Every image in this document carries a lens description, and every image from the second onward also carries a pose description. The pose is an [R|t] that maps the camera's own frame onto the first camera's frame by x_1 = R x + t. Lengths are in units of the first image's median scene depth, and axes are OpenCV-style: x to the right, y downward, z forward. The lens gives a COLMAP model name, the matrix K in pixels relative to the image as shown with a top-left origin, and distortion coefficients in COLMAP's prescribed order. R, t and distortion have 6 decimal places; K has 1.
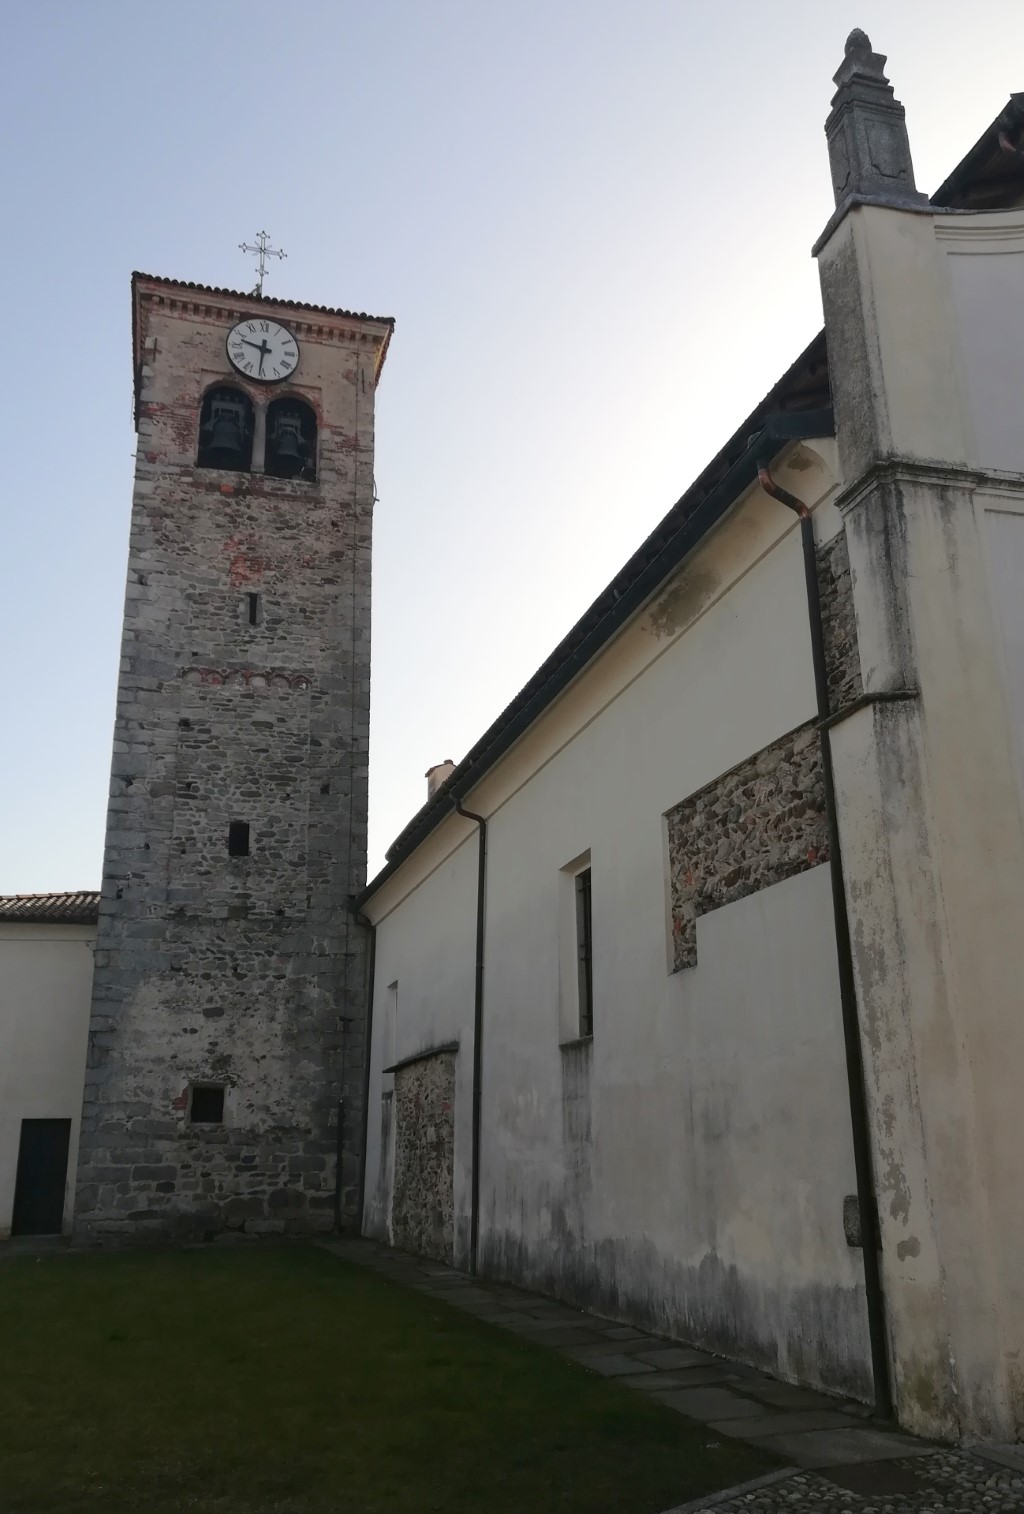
lens RADIAL K [[1215.4, 0, 516.8], [0, 1215.4, 775.3], [0, 0, 1]] dist [0.069583, -0.102778]
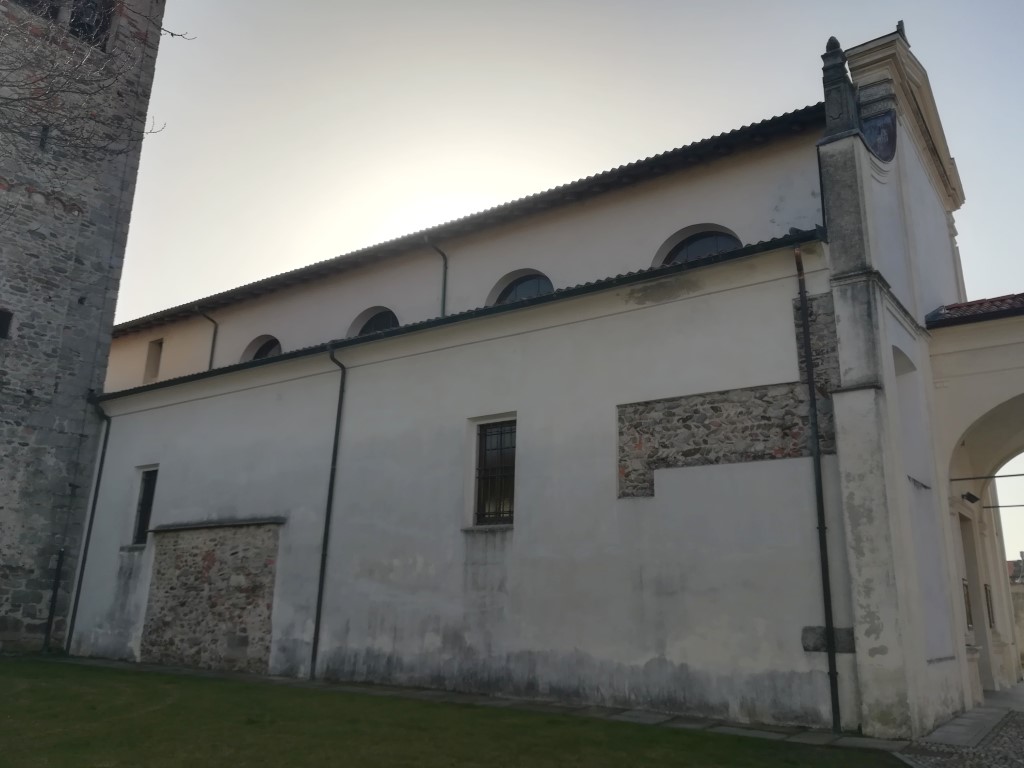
lens RADIAL K [[802.5, 0, 512.0], [0, 802.5, 384.0], [0, 0, 1]] dist [0.059849, -0.102545]
pose [[0.785545, 0.199916, 0.585622, -0.298340], [-0.216161, 0.975409, -0.043025, 0.037492], [-0.579822, -0.092790, 0.809442, 0.079537]]
